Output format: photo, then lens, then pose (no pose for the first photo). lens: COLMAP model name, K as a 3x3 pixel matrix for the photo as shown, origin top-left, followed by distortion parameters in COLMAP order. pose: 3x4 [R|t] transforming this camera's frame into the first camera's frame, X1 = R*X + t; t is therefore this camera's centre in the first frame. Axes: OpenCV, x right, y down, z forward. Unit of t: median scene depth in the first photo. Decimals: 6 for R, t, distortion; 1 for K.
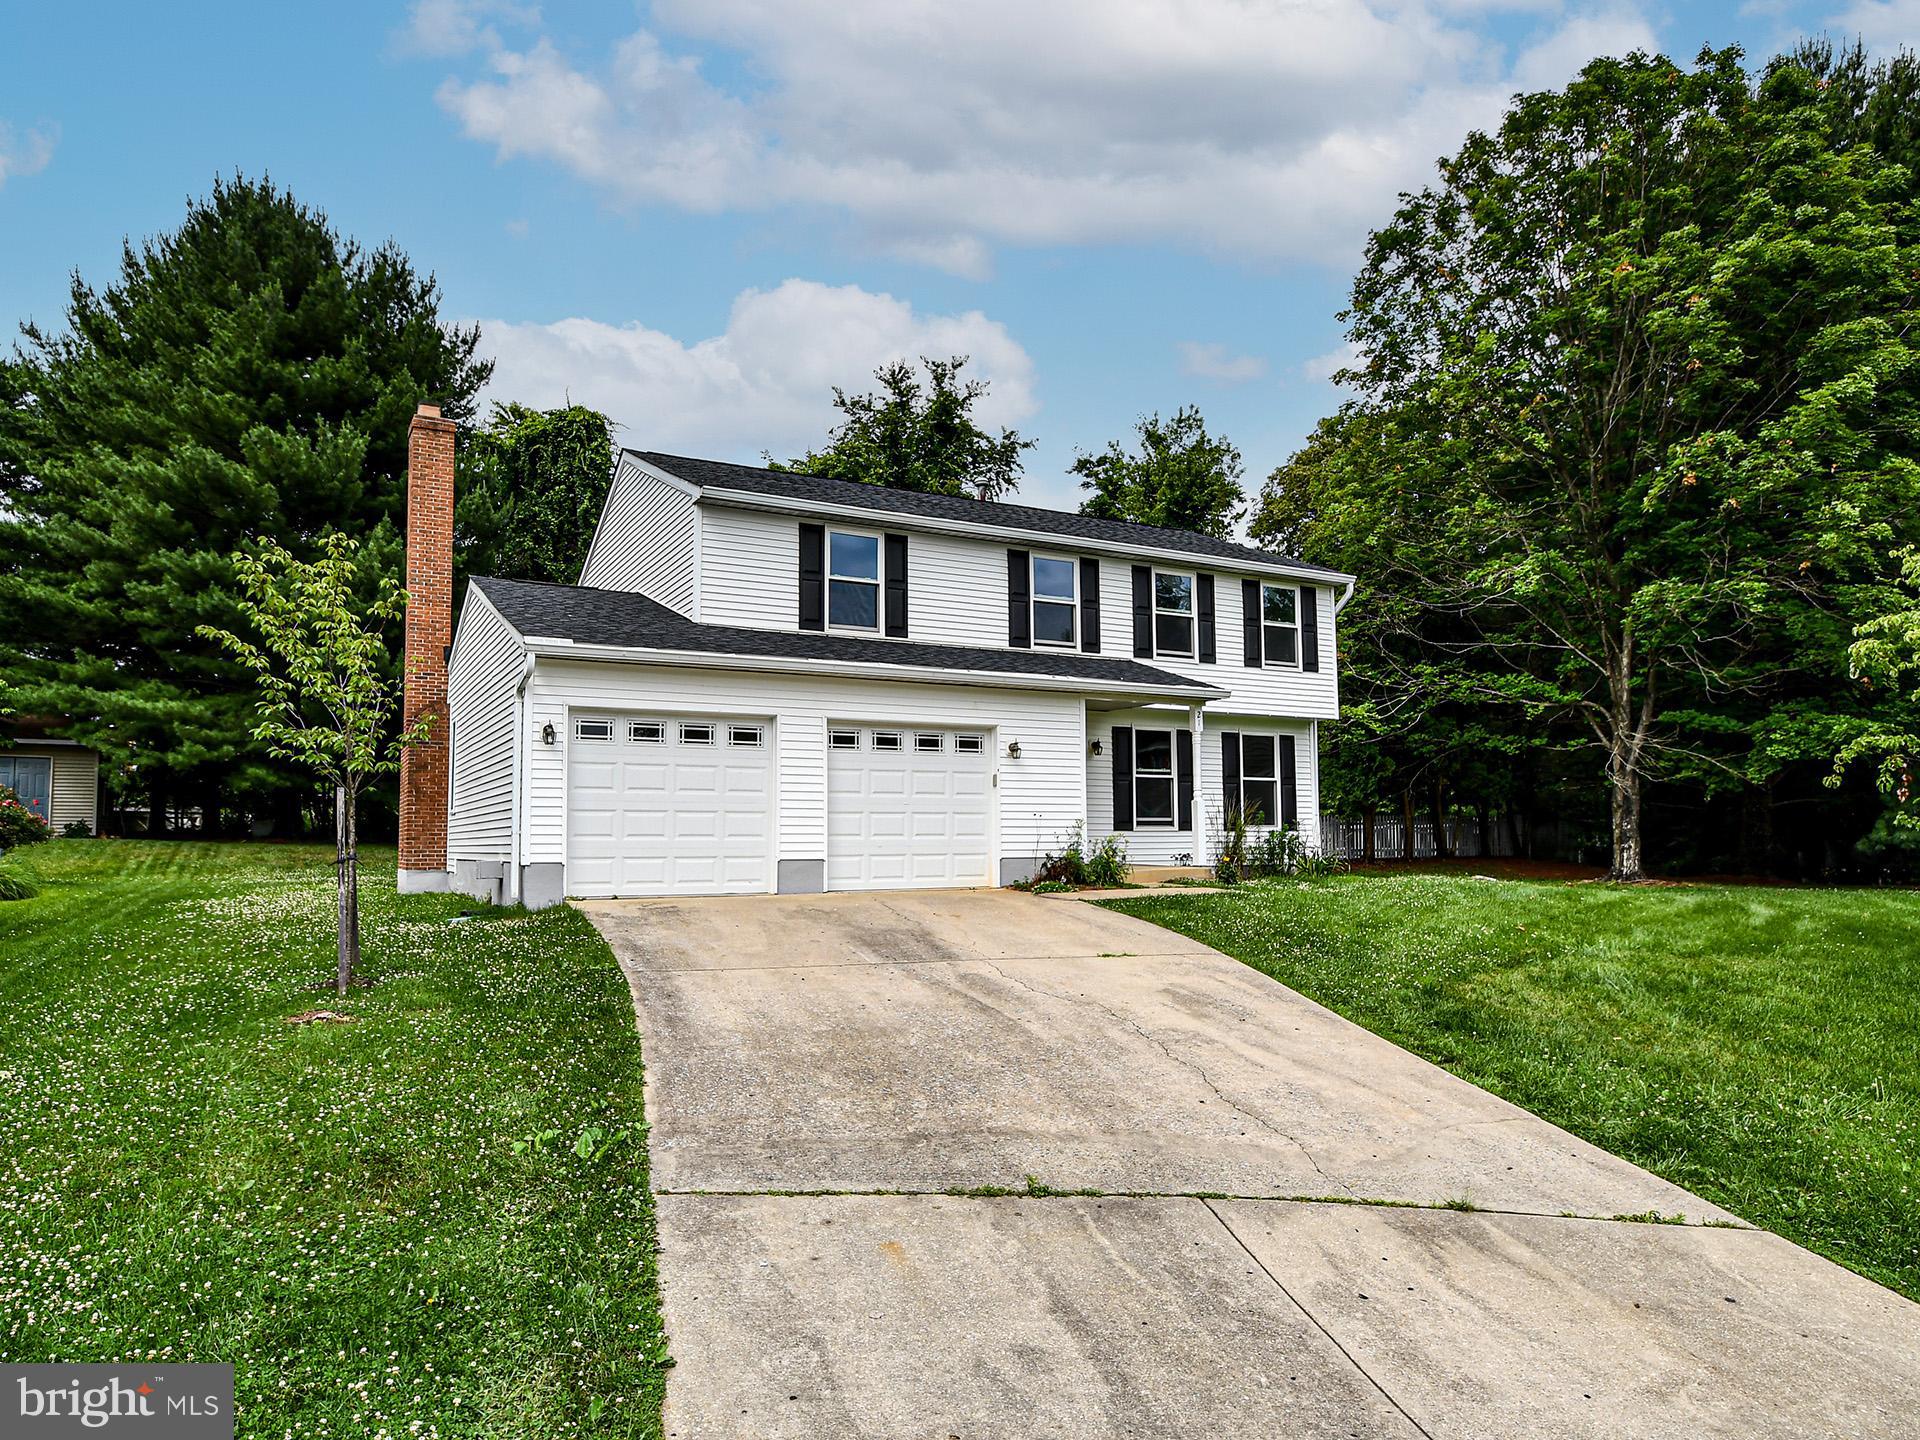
lens RADIAL K [[1098.0, 0, 960.0], [0, 1098.0, 720.0], [0, 0, 1]] dist [-0.071503, -0.000244]
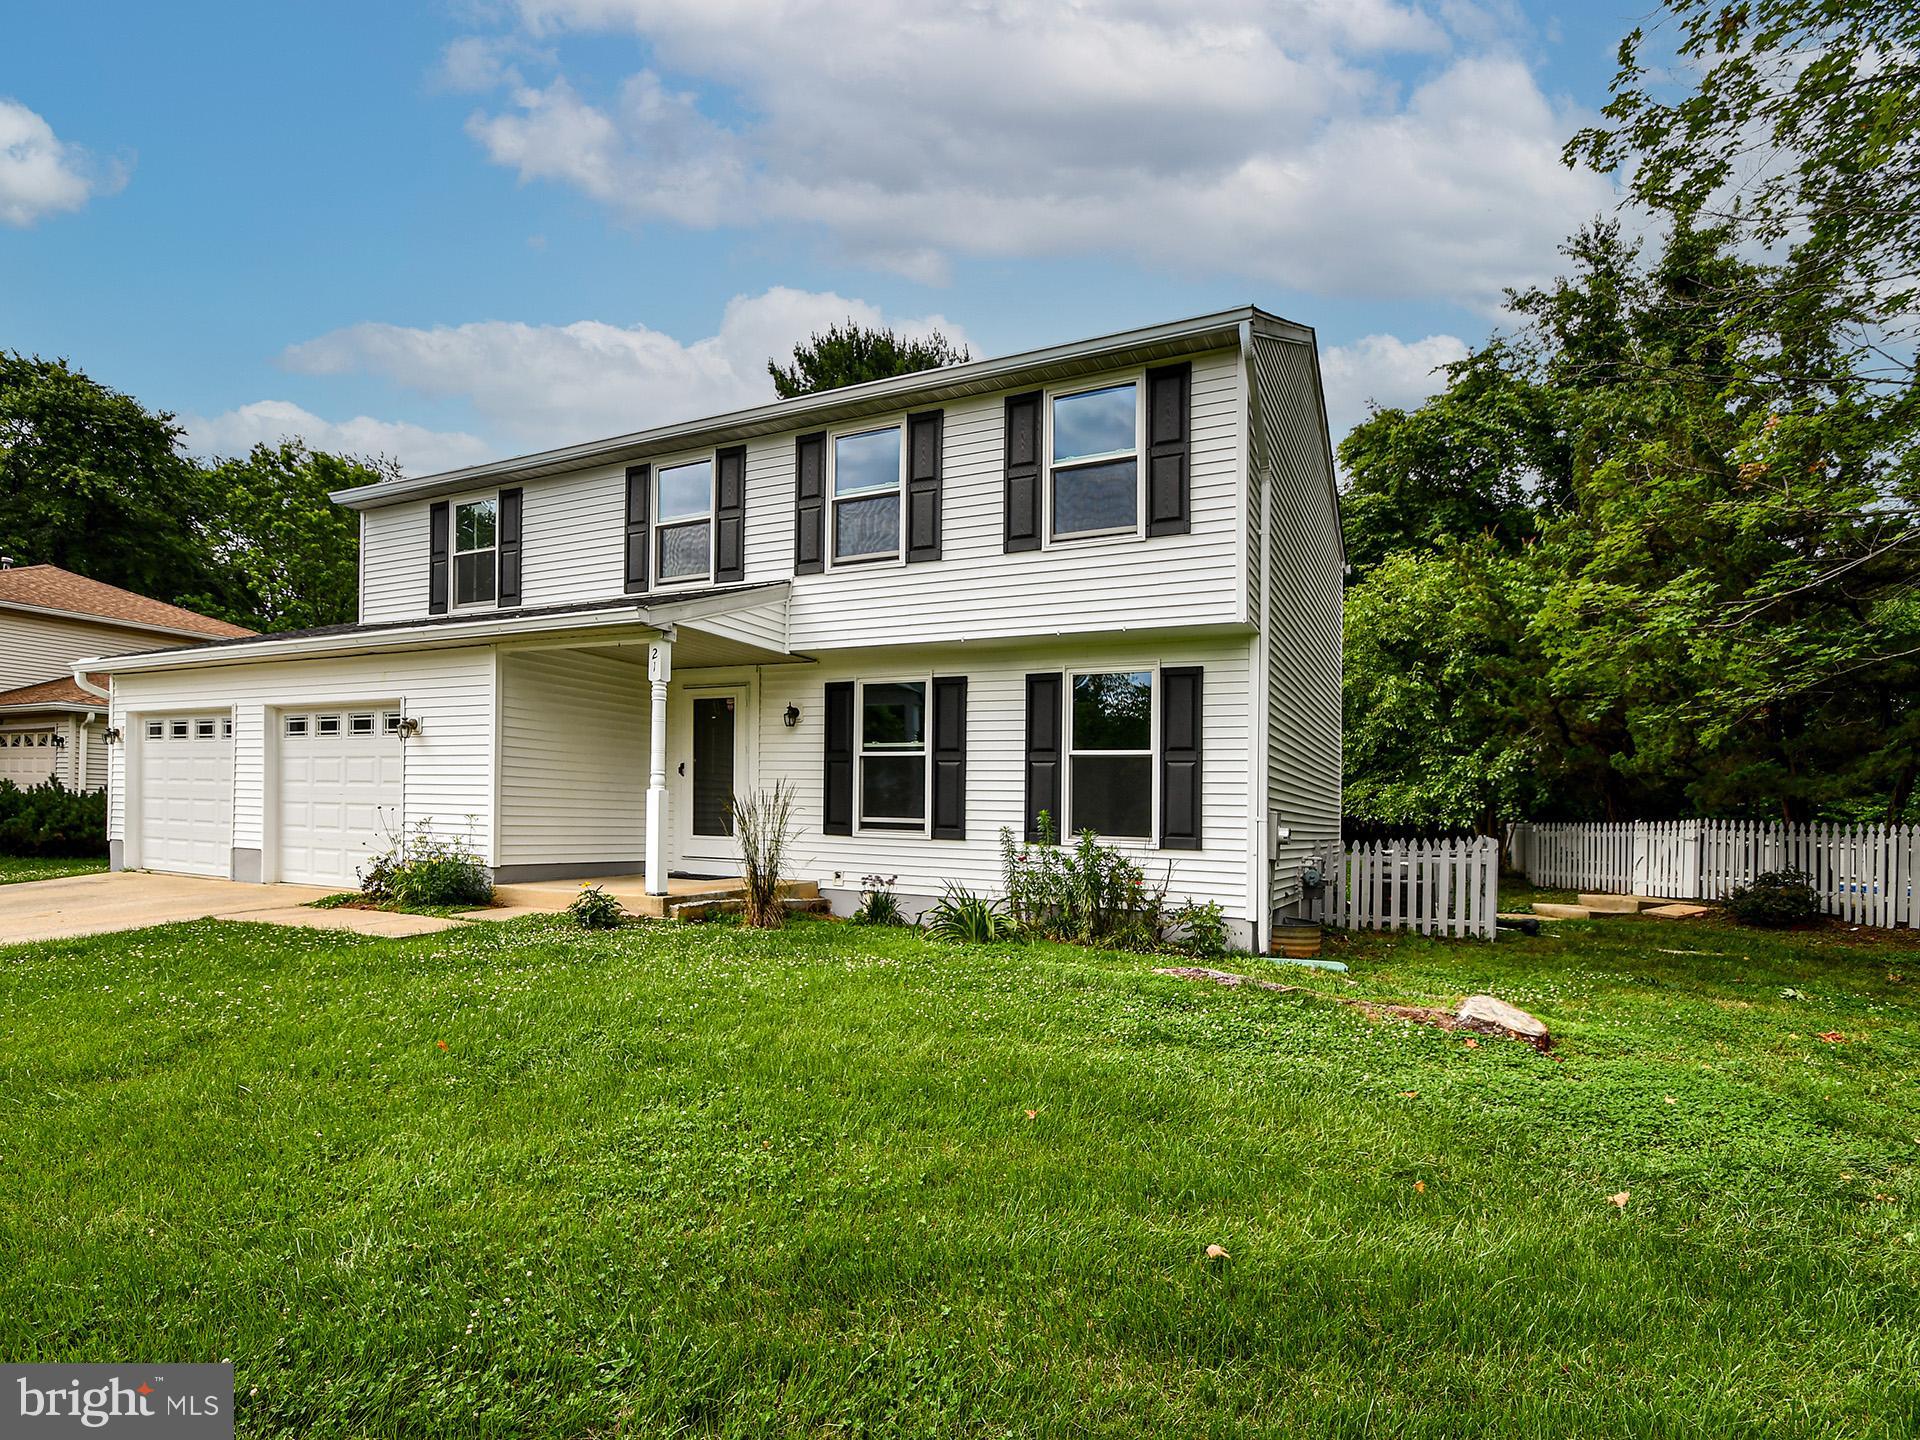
lens RADIAL K [[895.1, 0, 960.7], [0, 895.1, 778.7], [0, 0, 1]] dist [-0.022109, -0.000344]
pose [[0.575472, 0.009686, -0.817764, 0.628666], [0.057299, 0.996995, 0.052131, 0.040913], [0.815812, -0.076857, 0.573188, 0.724062]]
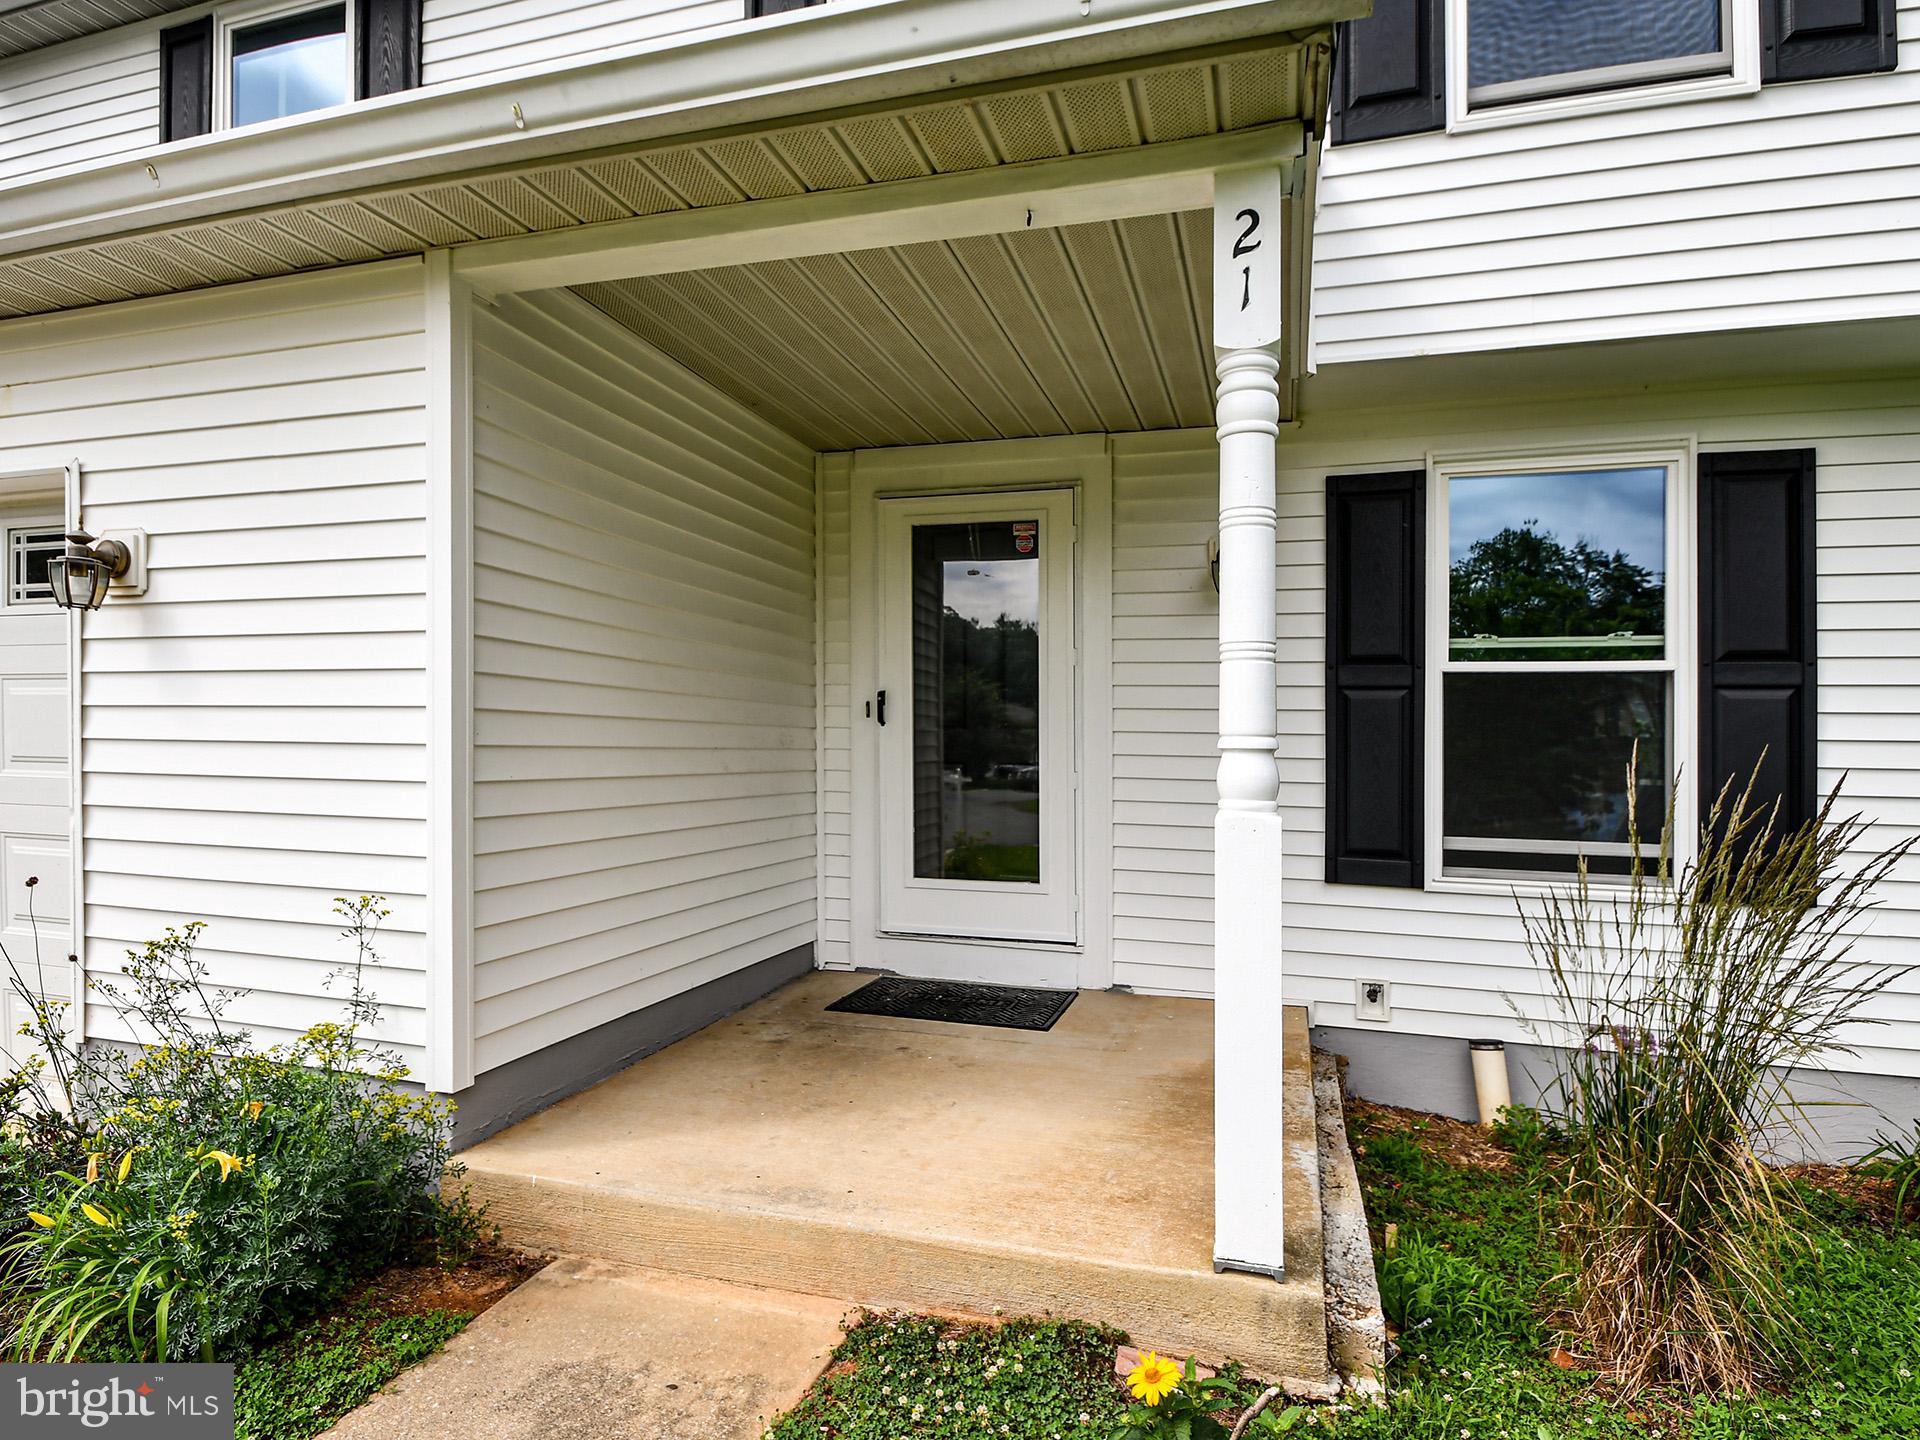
lens RADIAL K [[1061.3, 0, 960.0], [0, 1061.3, 720.0], [0, 0, 1]] dist [-0.013583, -0.000788]
pose [[0.672287, 0.020008, -0.740020, 0.255530], [0.054075, 0.995637, 0.076045, 0.038702], [0.738313, -0.091141, 0.668272, 0.746728]]
